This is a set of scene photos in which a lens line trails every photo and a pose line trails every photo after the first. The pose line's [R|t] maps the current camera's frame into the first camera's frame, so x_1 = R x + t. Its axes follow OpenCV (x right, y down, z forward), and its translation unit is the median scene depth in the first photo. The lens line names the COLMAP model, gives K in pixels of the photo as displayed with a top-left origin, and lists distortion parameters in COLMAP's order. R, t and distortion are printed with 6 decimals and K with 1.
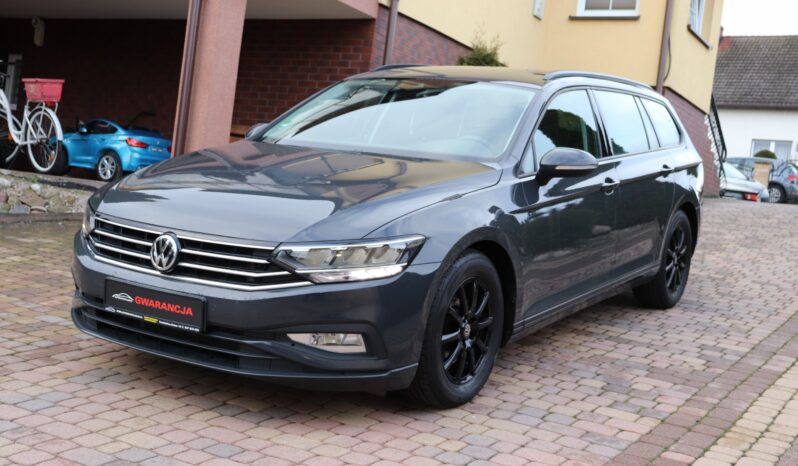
lens RADIAL K [[995.1, 0, 399.0], [0, 995.1, 233.0], [0, 0, 1]] dist [0.019154, 0.012619]
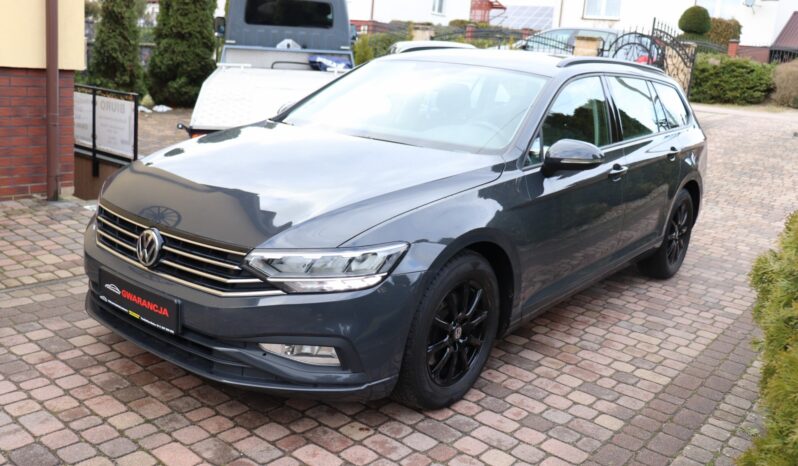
lens RADIAL K [[743.3, 0, 399.0], [0, 743.3, 233.0], [0, 0, 1]] dist [-0.087029, 0.016022]
pose [[0.995480, 0.036620, -0.087631, 0.076800], [-0.027930, 0.994753, 0.098418, -0.074406], [0.090775, -0.095526, 0.991279, 0.301682]]
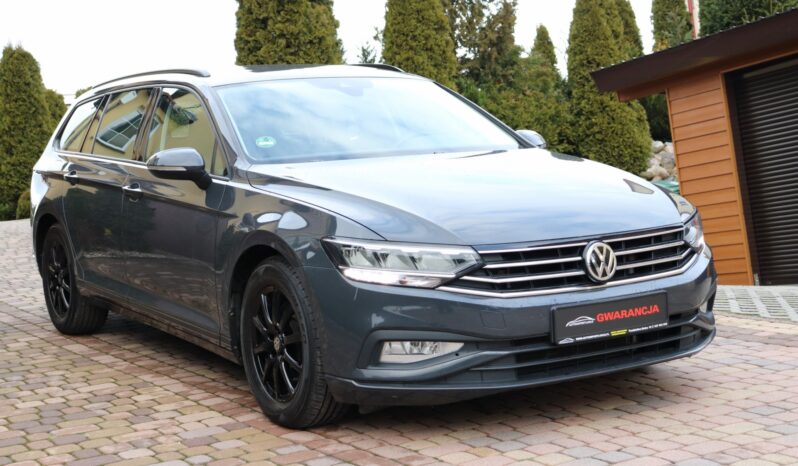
lens RADIAL K [[1226.1, 0, 399.0], [0, 1226.1, 233.0], [0, 0, 1]] dist [0.143541, 0.031541]
pose [[0.409710, -0.161047, 0.897887, -1.352440], [0.190312, 0.977724, 0.088526, -0.145150], [-0.892143, 0.134609, 0.431232, 0.673710]]
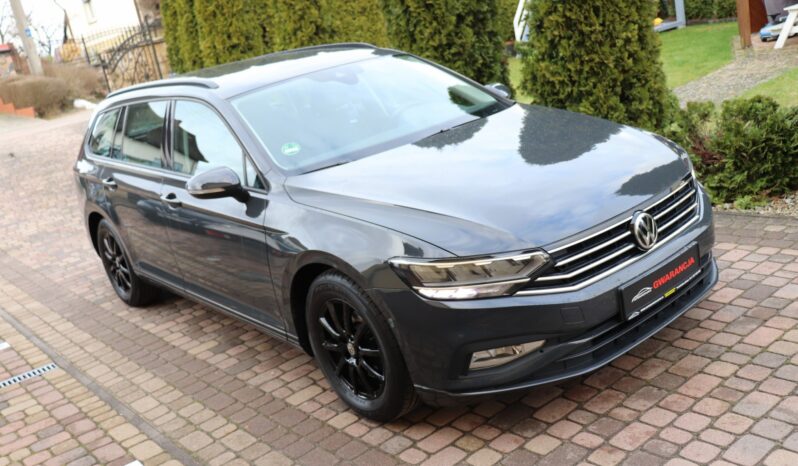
lens RADIAL K [[797.8, 0, 399.0], [0, 797.8, 233.0], [0, 0, 1]] dist [-0.066687, 0.009970]
pose [[0.270939, -0.370984, 0.888236, -1.016167], [0.335414, 0.901304, 0.274131, -0.280753], [-0.902269, 0.223654, 0.368632, 0.938308]]
